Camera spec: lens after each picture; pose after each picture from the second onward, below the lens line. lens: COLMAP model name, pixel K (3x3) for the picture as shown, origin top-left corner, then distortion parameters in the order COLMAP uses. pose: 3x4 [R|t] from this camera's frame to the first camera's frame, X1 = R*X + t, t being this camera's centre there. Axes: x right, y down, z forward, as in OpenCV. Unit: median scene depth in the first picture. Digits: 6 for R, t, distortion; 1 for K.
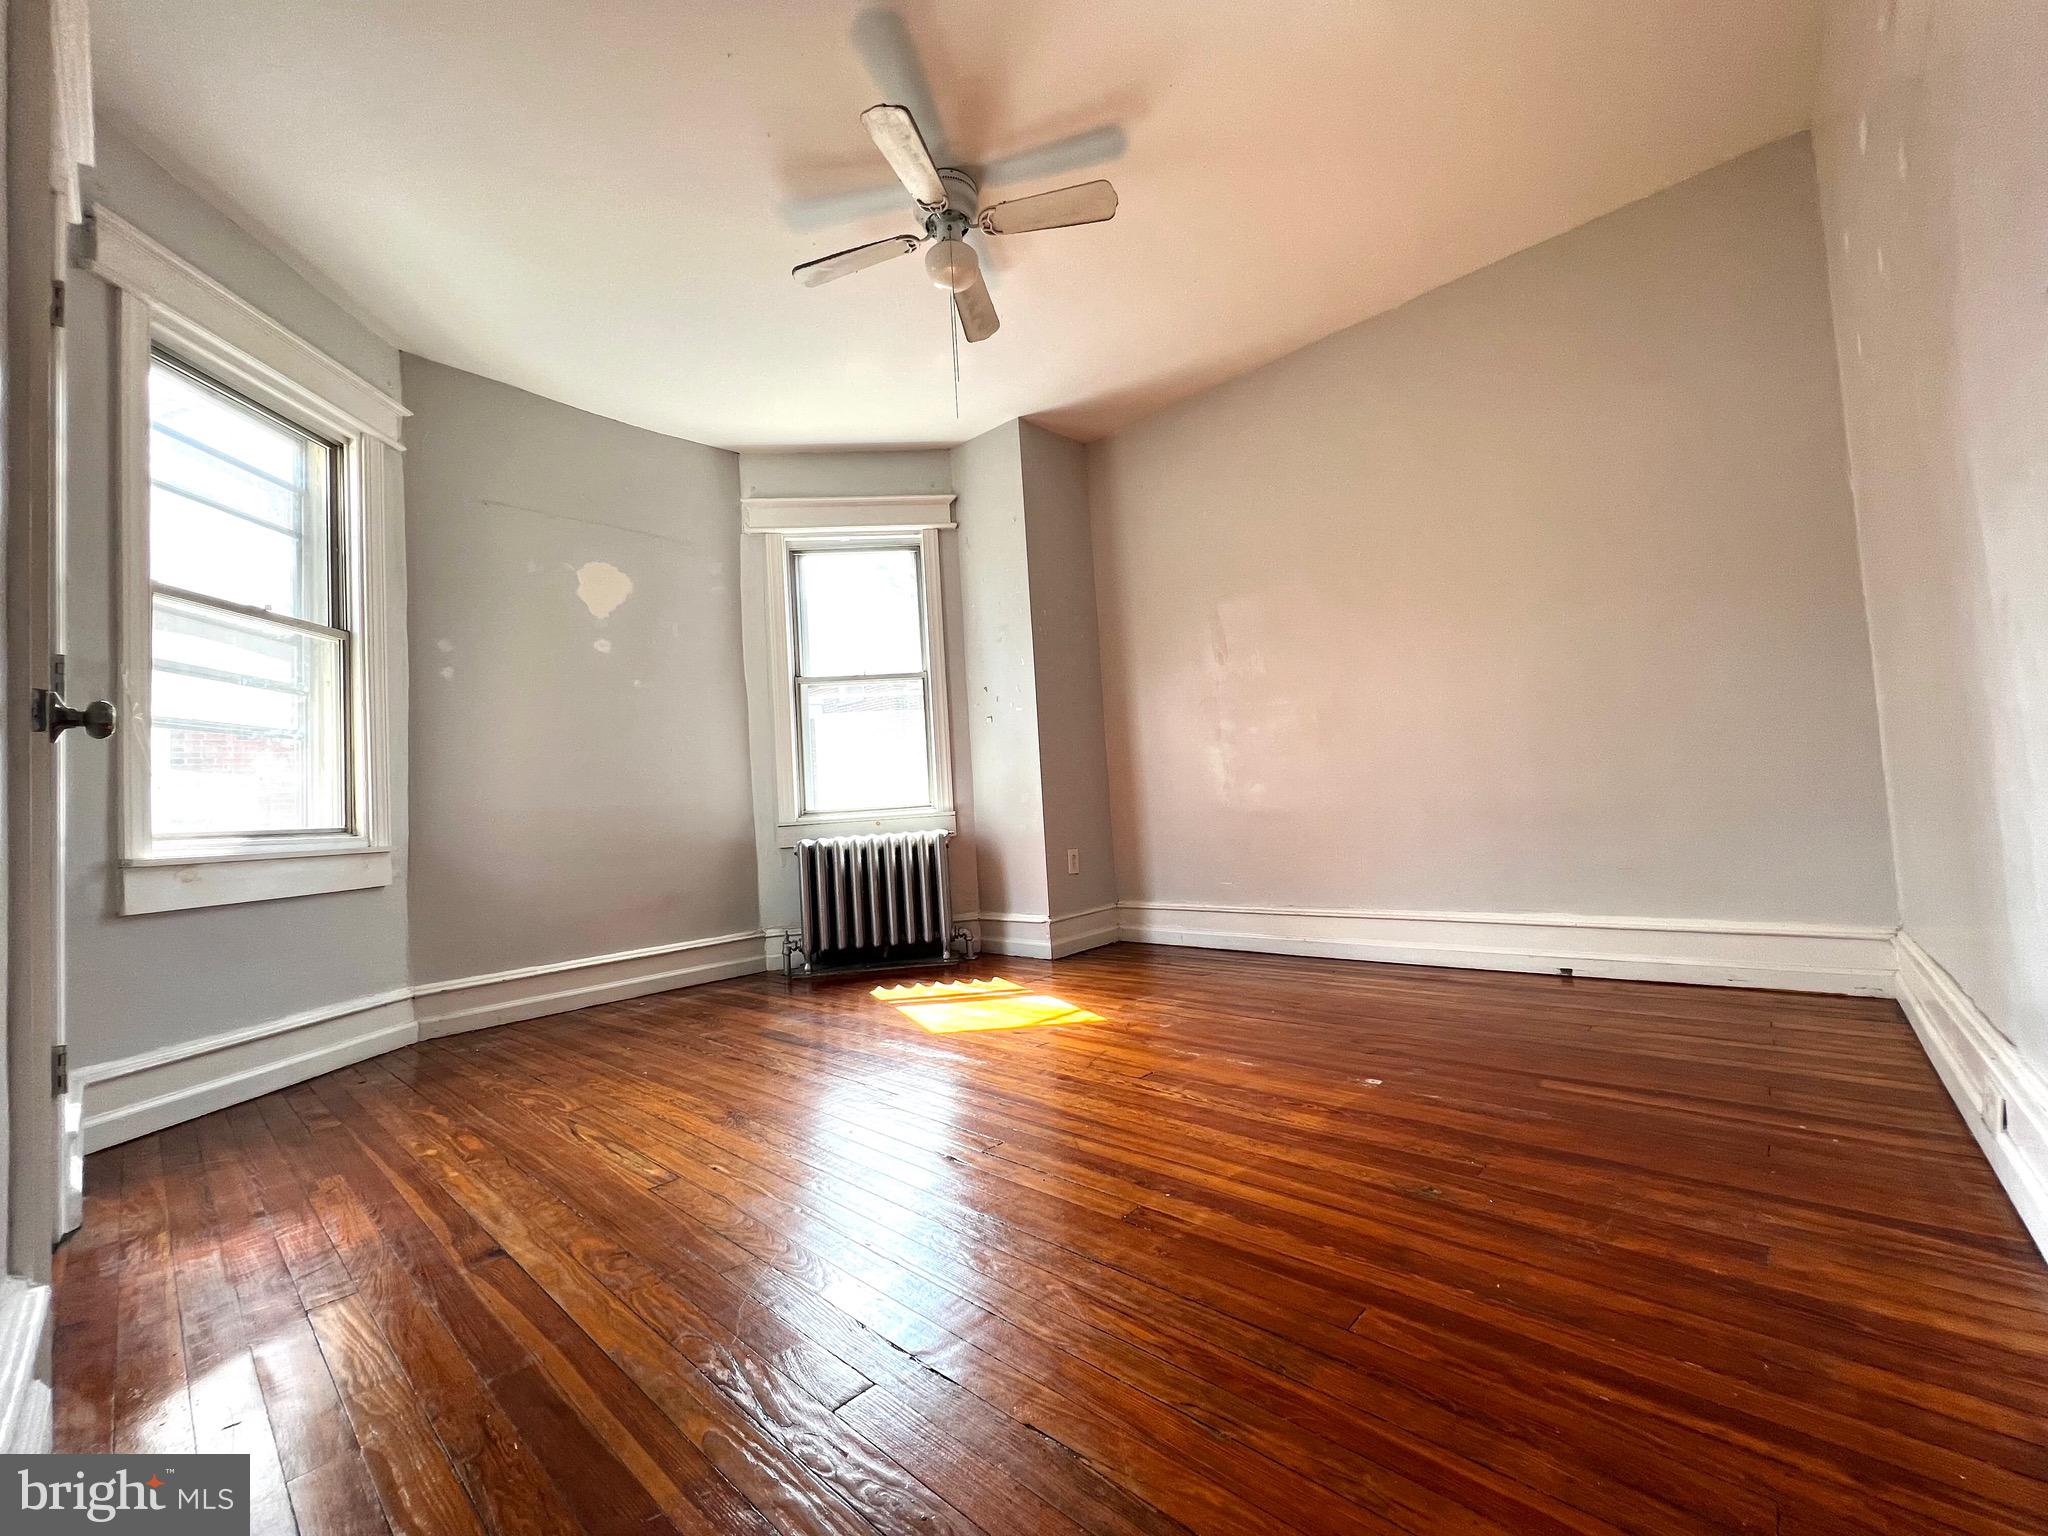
lens RADIAL K [[818.4, 0, 1023.6], [0, 818.4, 777.9], [0, 0, 1]] dist [-0.000754, -0.000006]
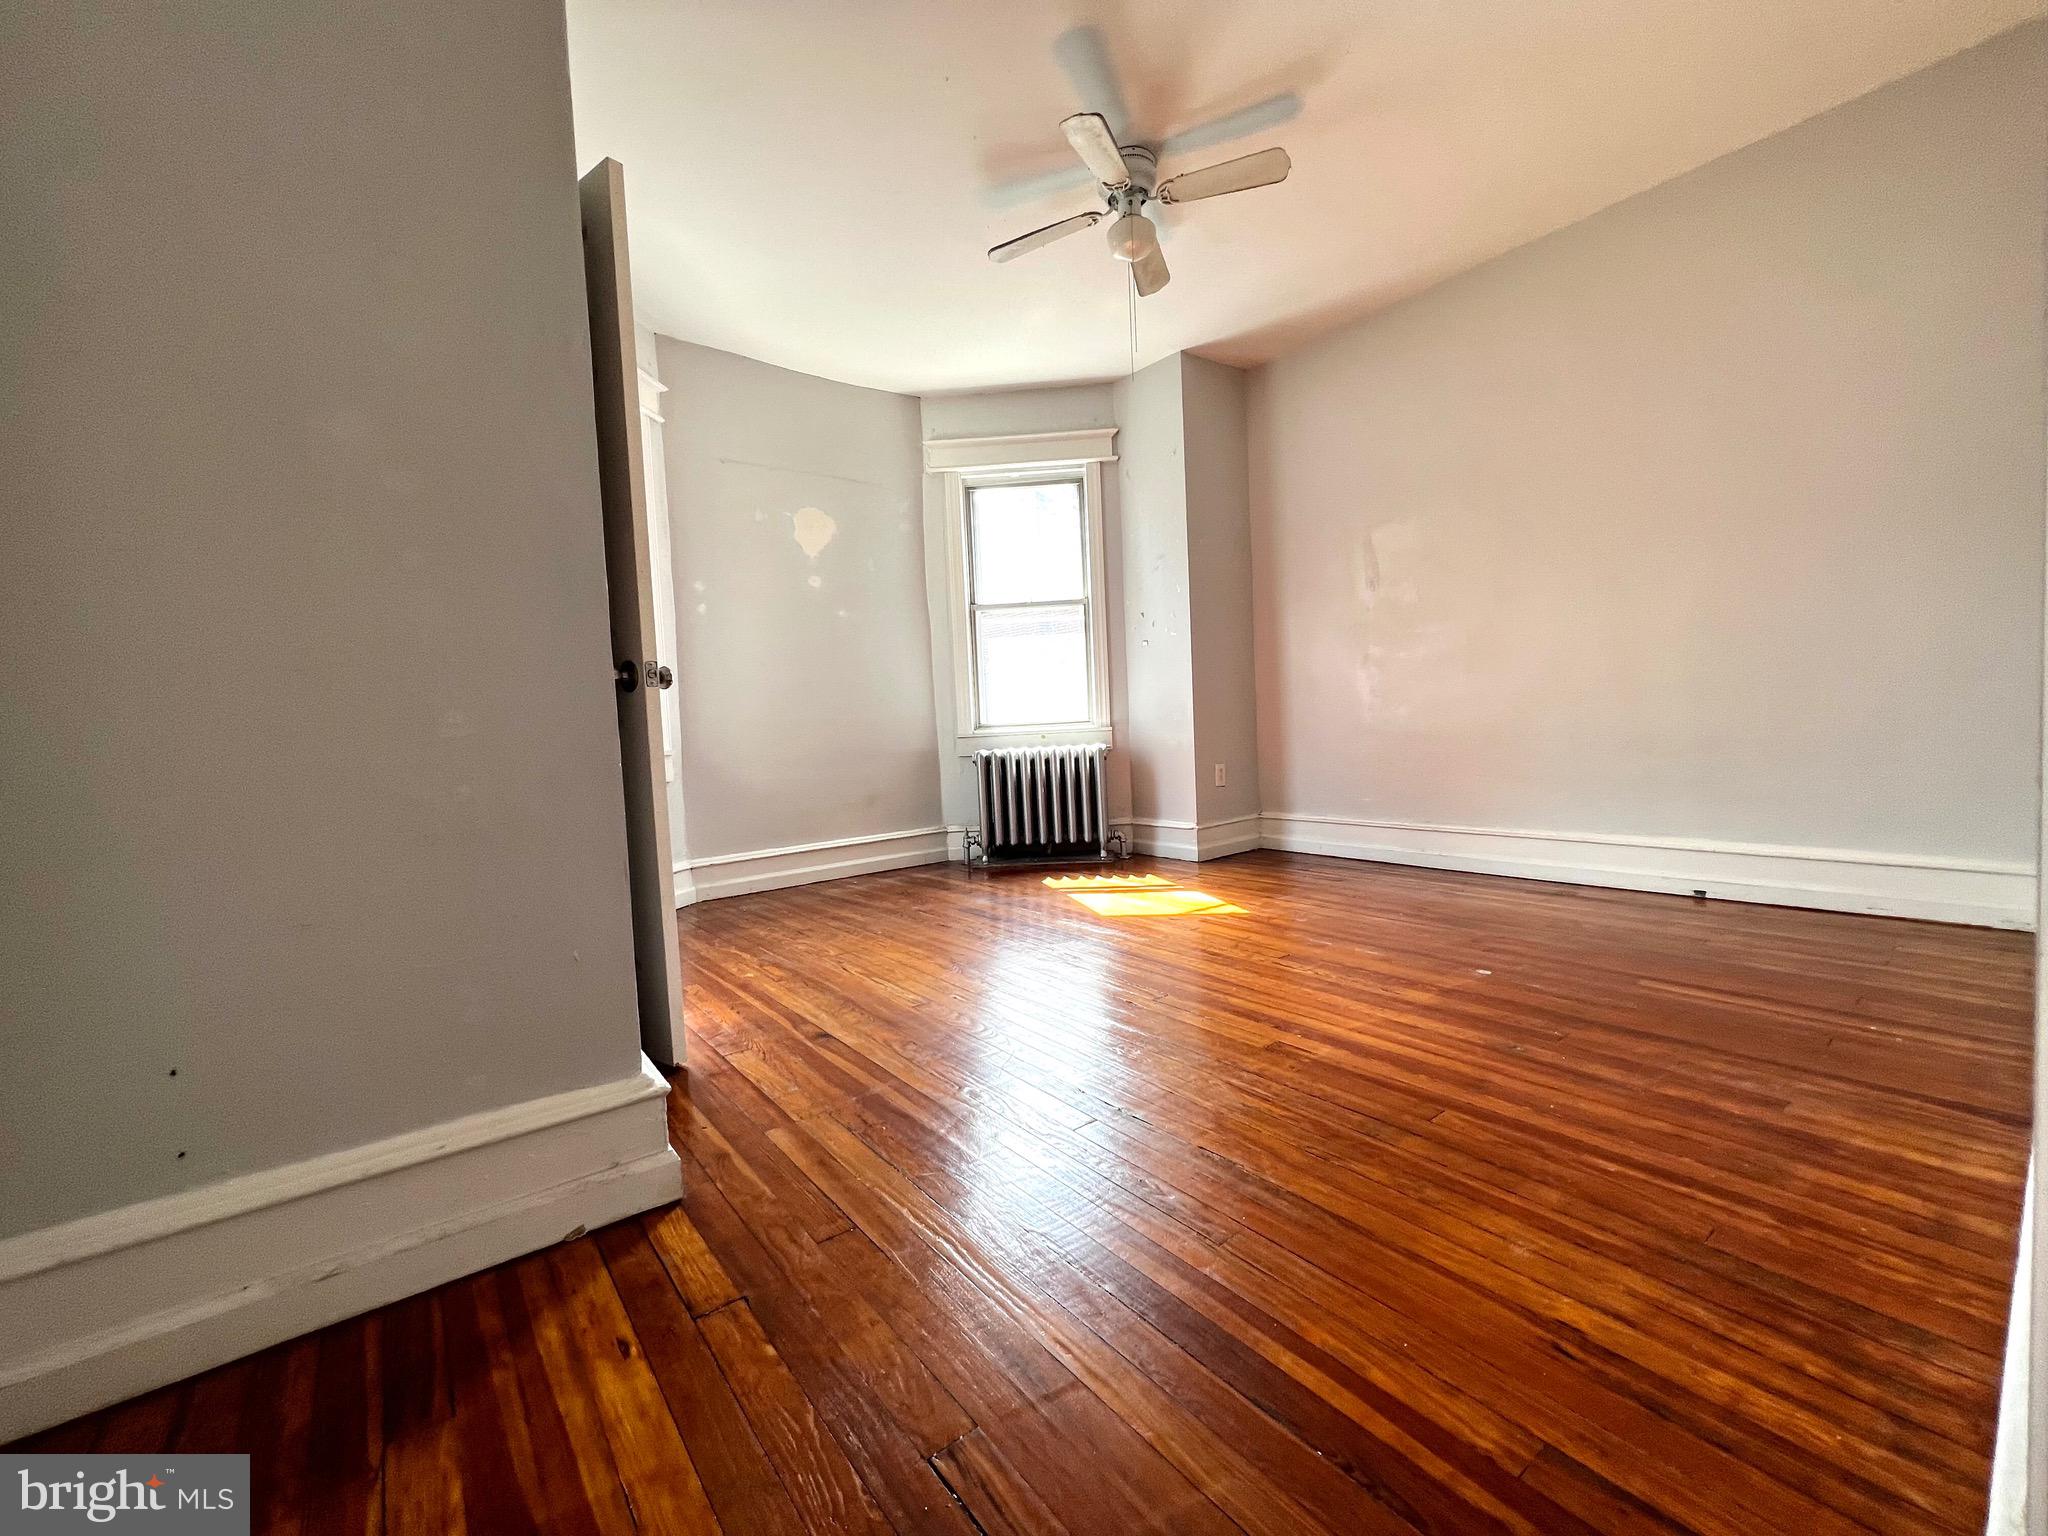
lens RADIAL K [[818.4, 0, 1019.5], [0, 818.4, 773.0], [0, 0, 1]] dist [-0.000754, -0.000006]
pose [[0.985729, 0.025749, -0.166358, -0.036105], [-0.007115, 0.993723, 0.111646, -0.033765], [0.168188, -0.108869, 0.979725, -0.193538]]
